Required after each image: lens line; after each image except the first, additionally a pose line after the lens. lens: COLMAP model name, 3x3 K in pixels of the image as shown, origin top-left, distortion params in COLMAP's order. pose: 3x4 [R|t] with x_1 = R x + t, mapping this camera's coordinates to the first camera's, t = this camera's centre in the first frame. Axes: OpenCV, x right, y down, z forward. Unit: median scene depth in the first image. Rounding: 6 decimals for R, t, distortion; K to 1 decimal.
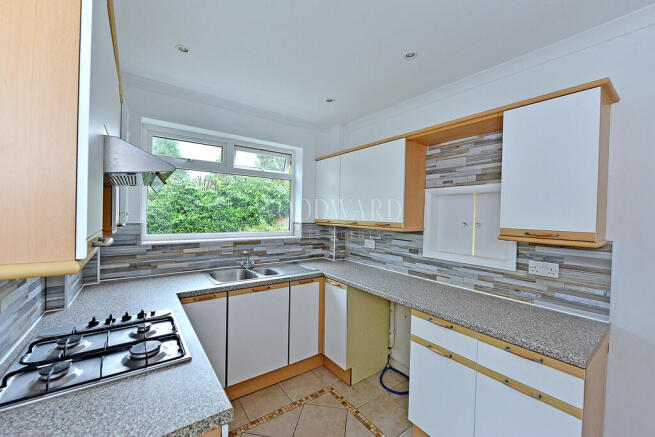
lens RADIAL K [[262.1, 0, 331.7], [0, 262.1, 217.9], [0, 0, 1]] dist [-0.003748, -0.000045]
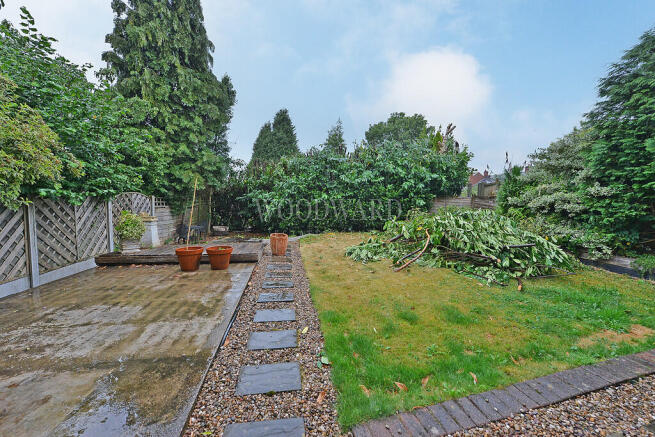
lens RADIAL K [[262.1, 0, 327.3], [0, 262.1, 215.1], [0, 0, 1]] dist [-0.003748, -0.000045]
pose [[0.920039, 0.038026, -0.389976, -1.017692], [-0.017089, 0.998227, 0.057019, 0.039463], [0.391453, -0.045796, 0.919058, 1.044874]]
